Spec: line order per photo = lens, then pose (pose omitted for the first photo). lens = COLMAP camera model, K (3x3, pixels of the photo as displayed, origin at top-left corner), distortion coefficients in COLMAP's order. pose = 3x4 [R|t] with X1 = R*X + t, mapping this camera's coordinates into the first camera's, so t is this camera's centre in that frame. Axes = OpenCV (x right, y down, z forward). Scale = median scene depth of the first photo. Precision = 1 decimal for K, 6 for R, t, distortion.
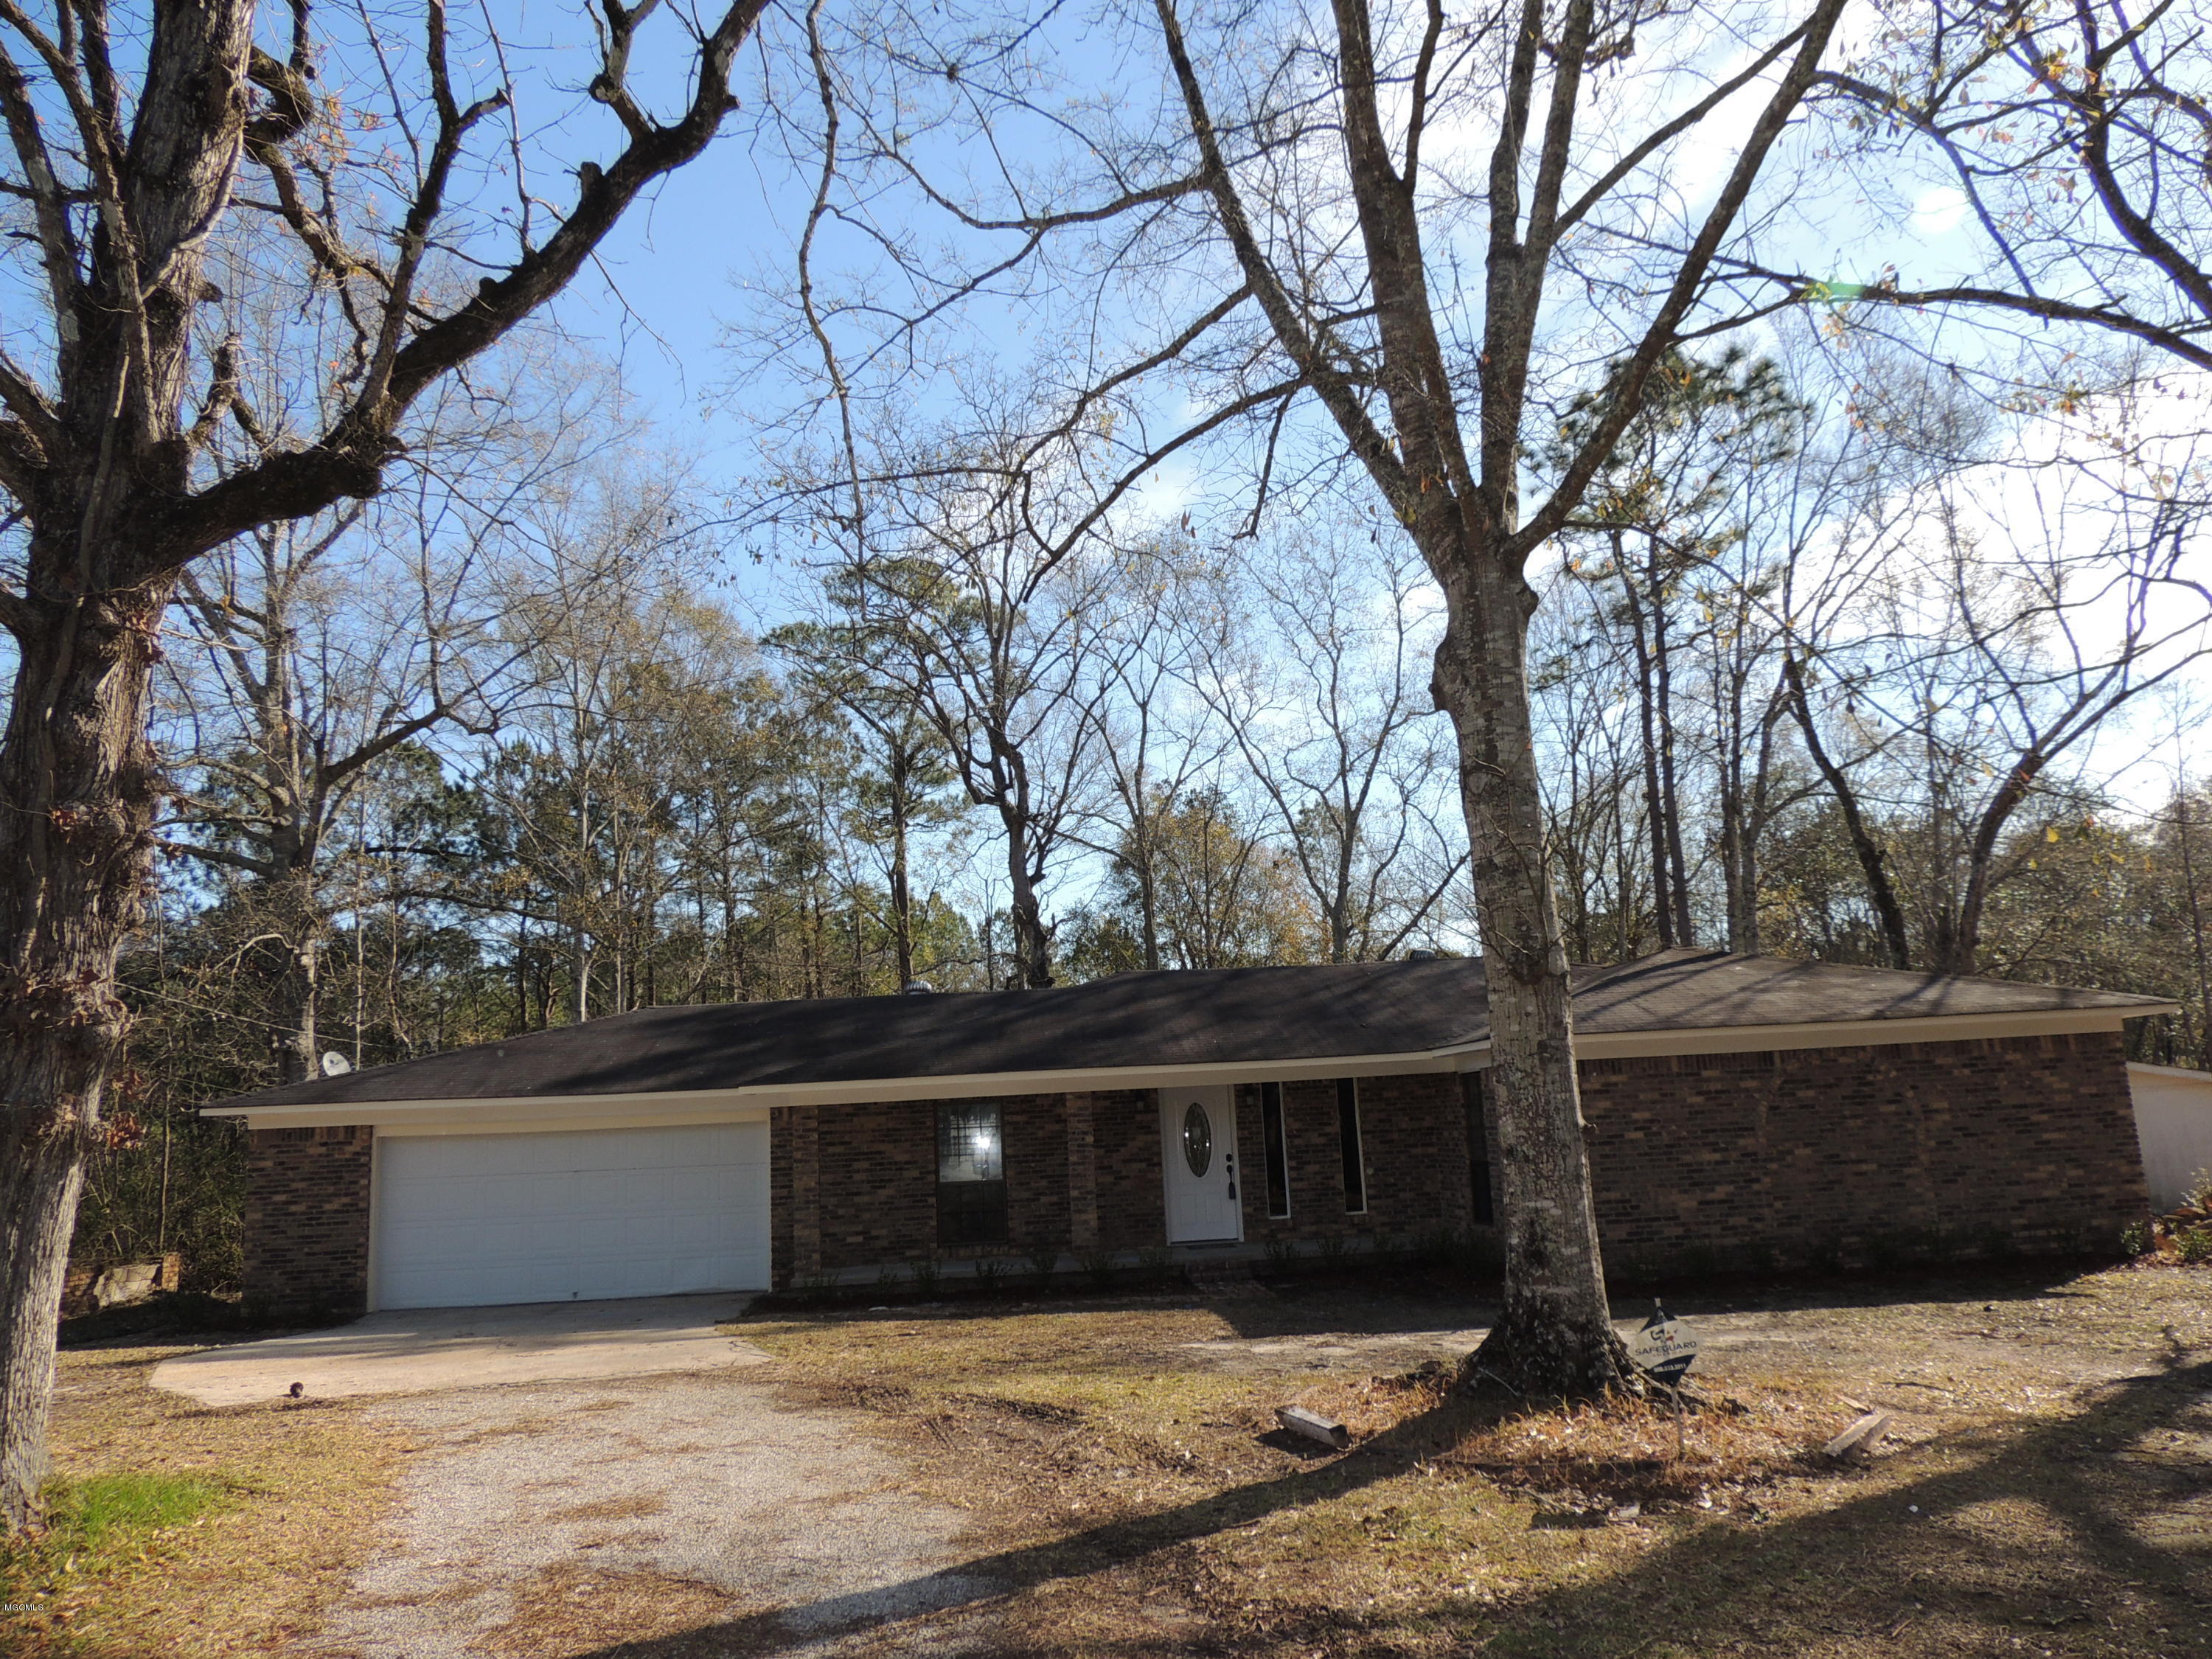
lens RADIAL K [[1562.5, 0, 1110.5], [0, 1562.5, 842.1], [0, 0, 1]] dist [-0.019529, 0.001364]
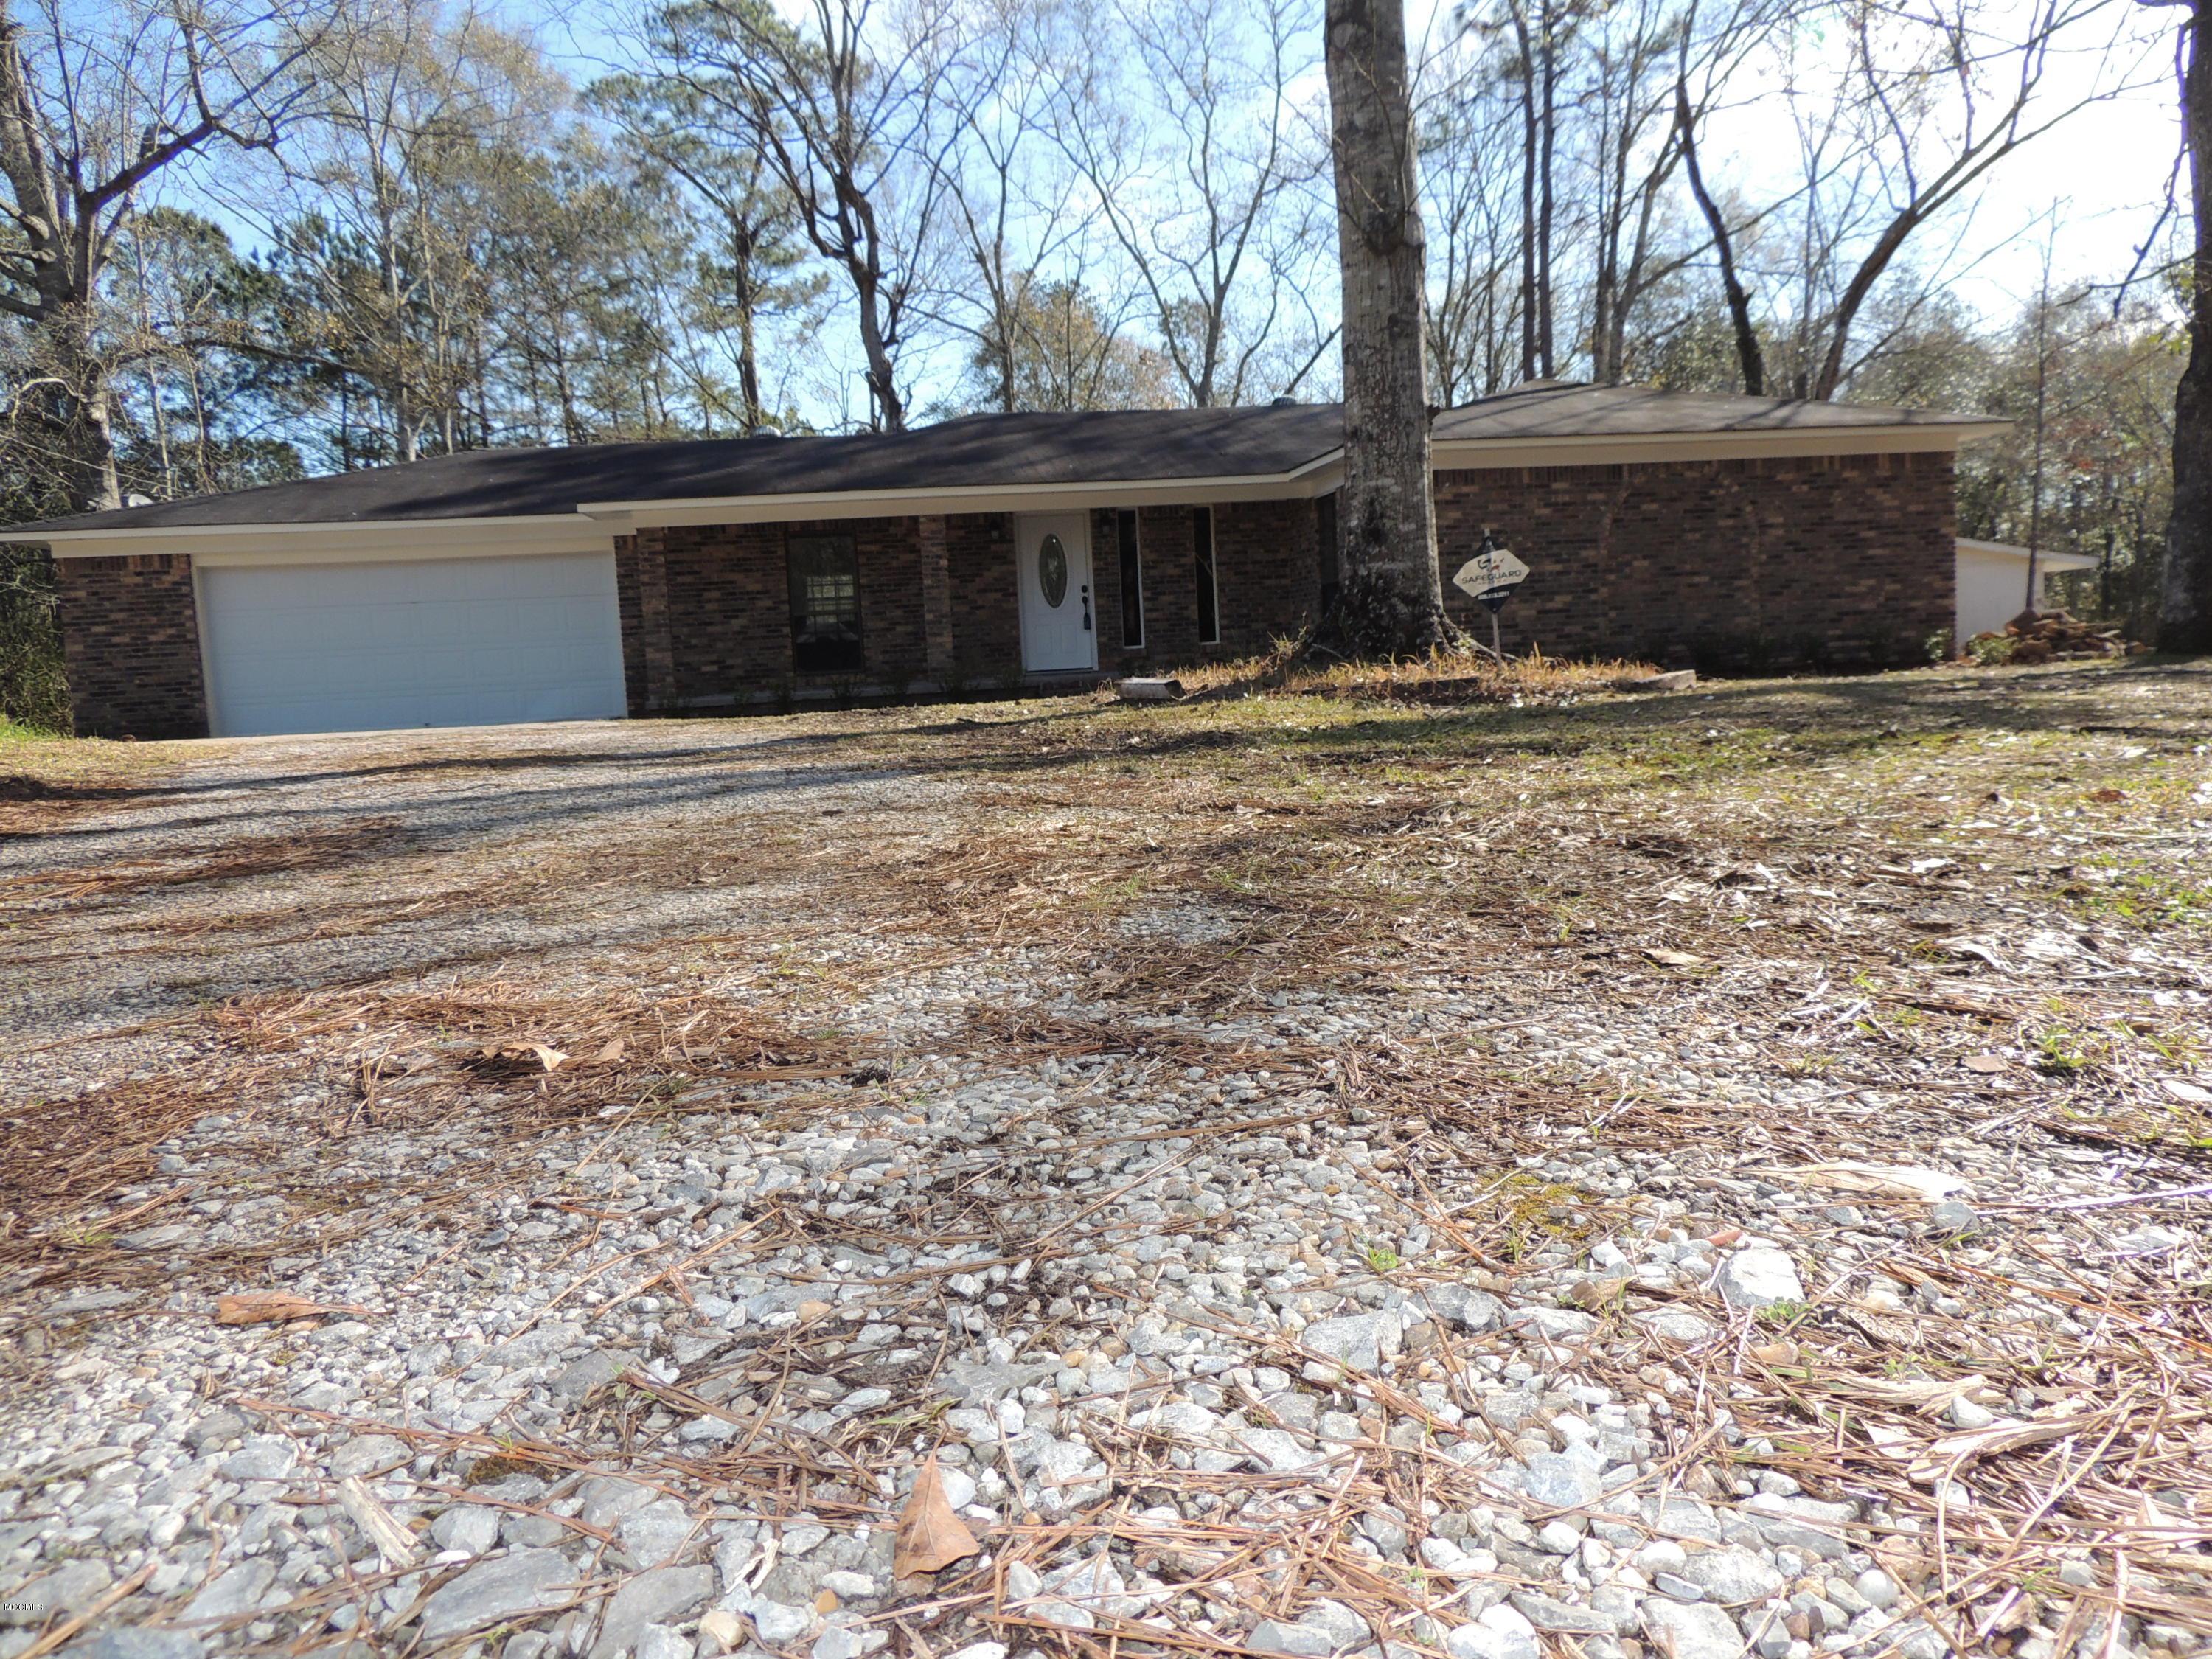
lens RADIAL K [[1560.1, 0, 1109.1], [0, 1560.1, 831.0], [0, 0, 1]] dist [-0.024522, 0.006555]
pose [[0.996546, -0.013825, 0.081880, 0.006409], [-0.009700, 0.959910, 0.280139, 0.063096], [-0.082471, -0.279966, 0.956461, -0.001516]]
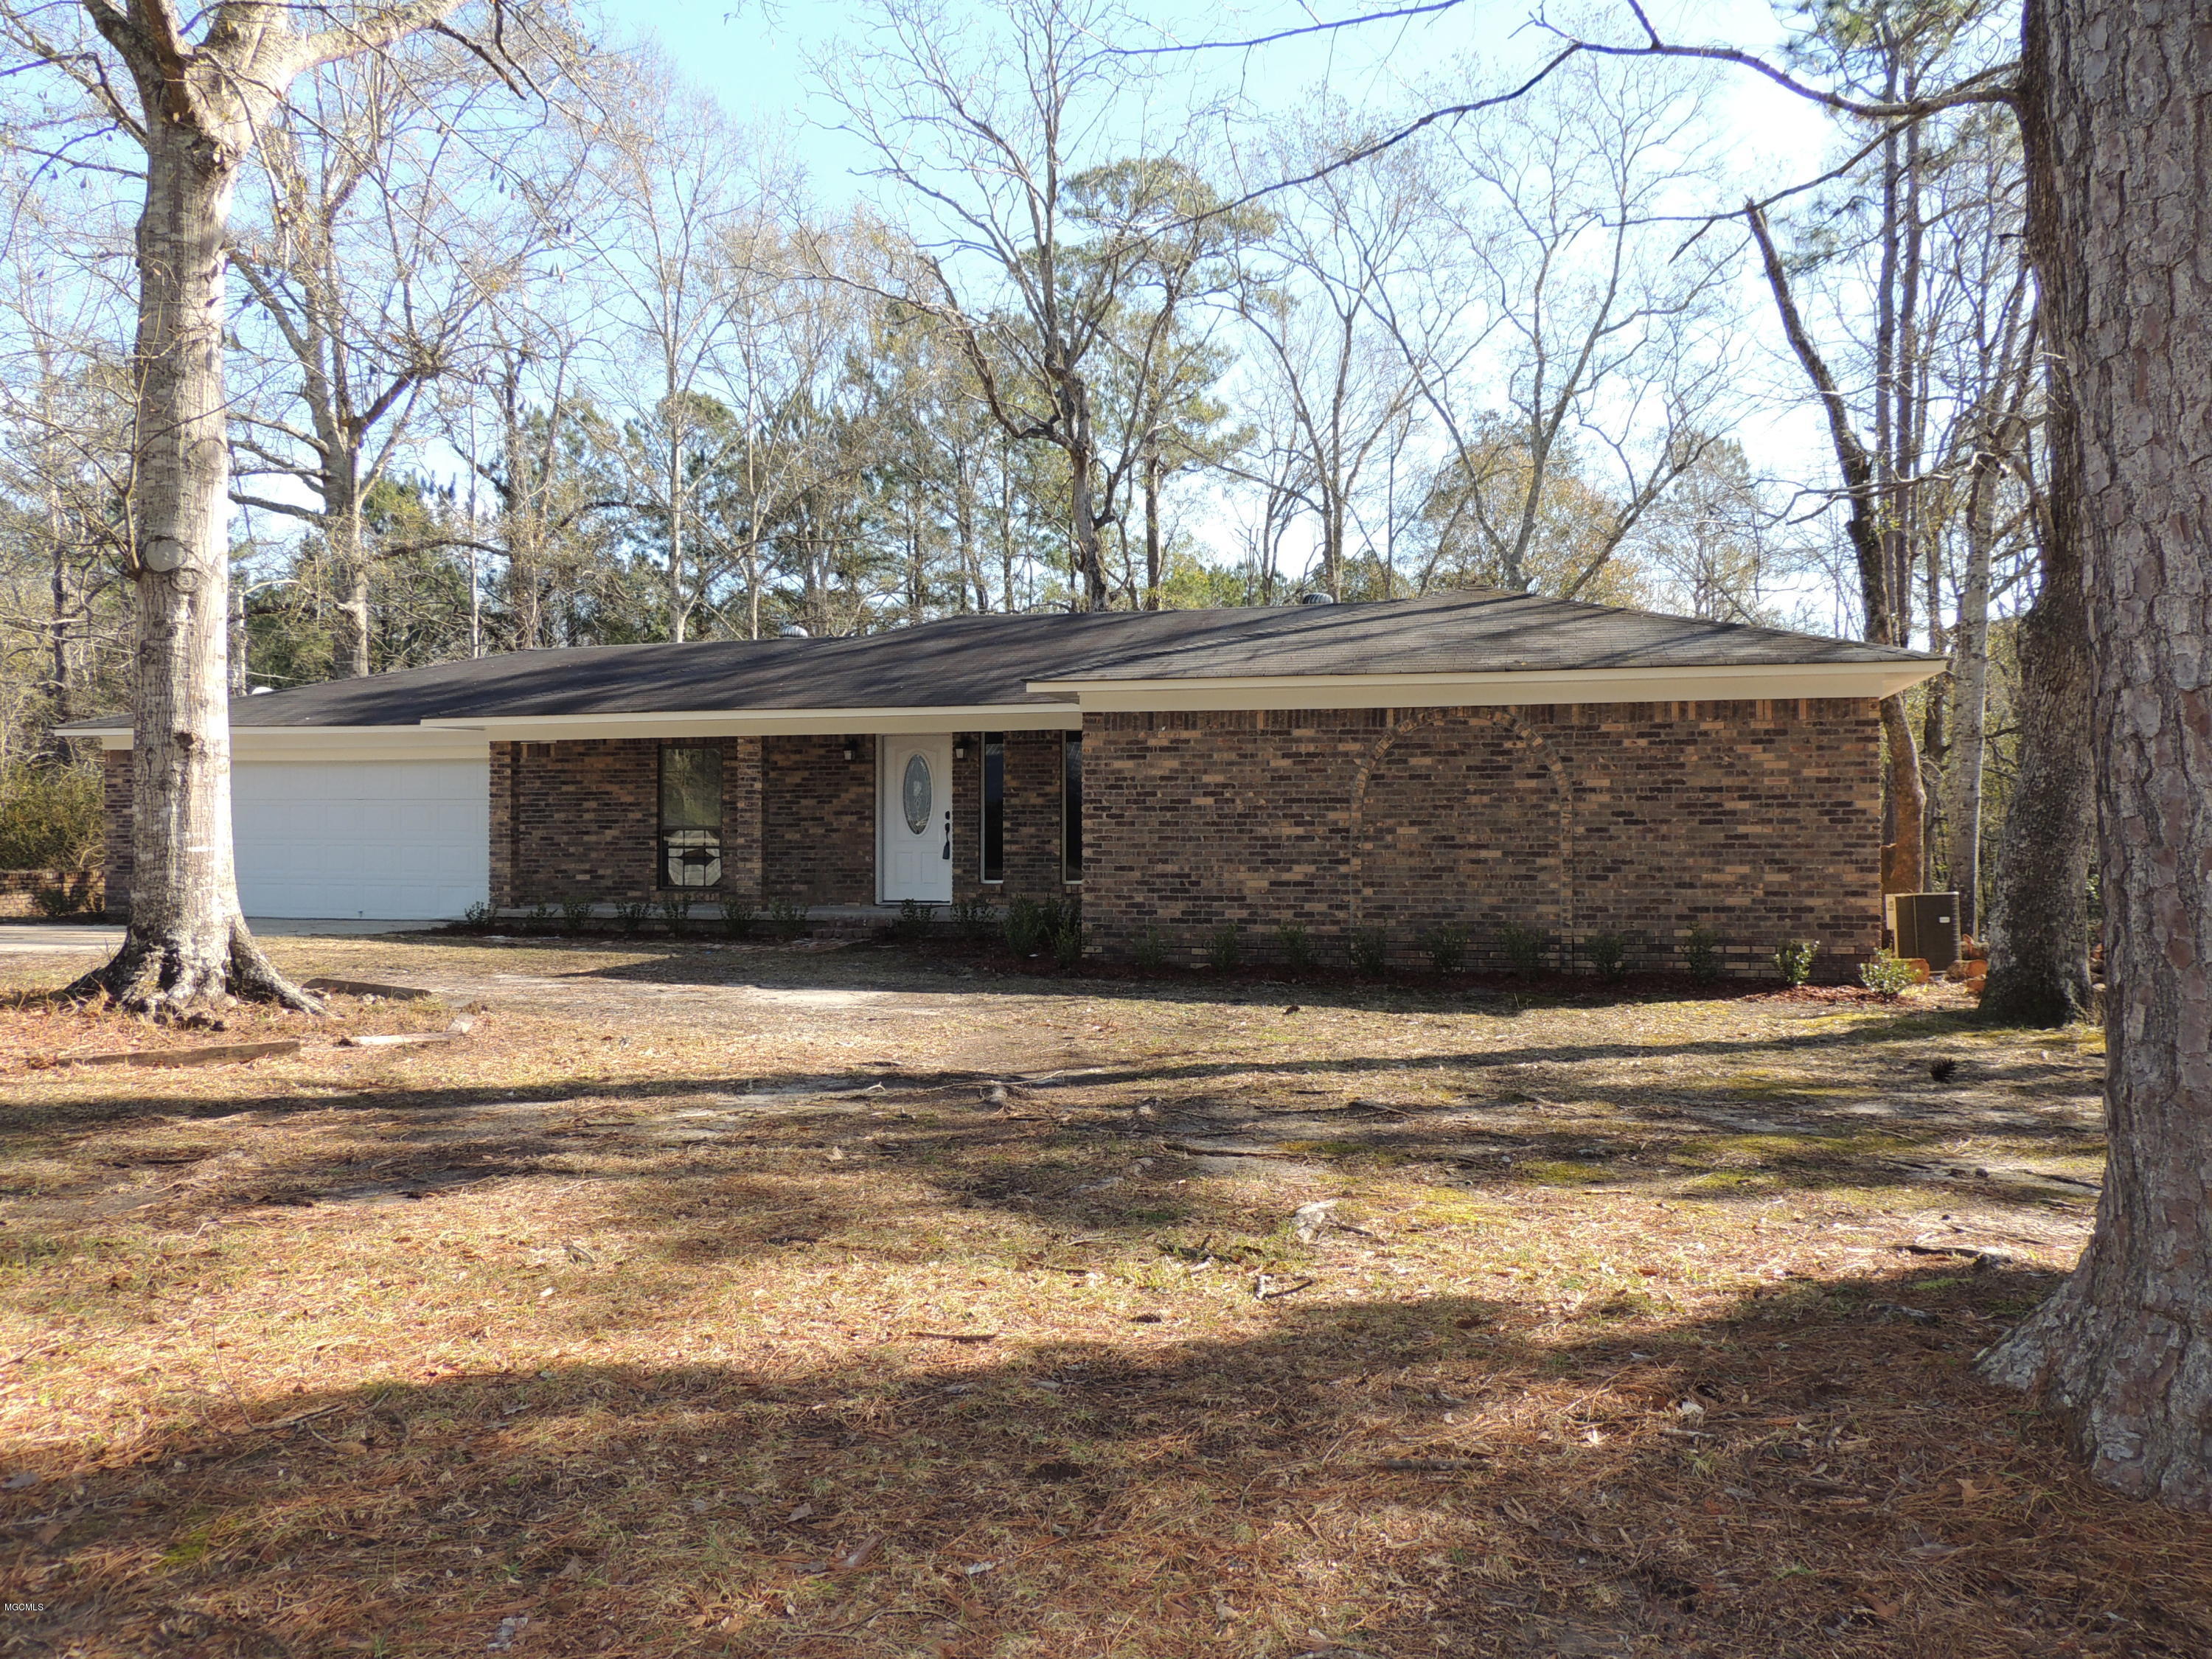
lens RADIAL K [[1726.6, 0, 1106.0], [0, 1726.6, 829.5], [0, 0, 1]] dist [-0.016896, 0.001234]
pose [[0.944275, 0.049652, -0.325392, 0.442743], [0.012222, 0.982587, 0.185403, 0.020171], [0.328932, -0.179048, 0.927225, 0.075287]]
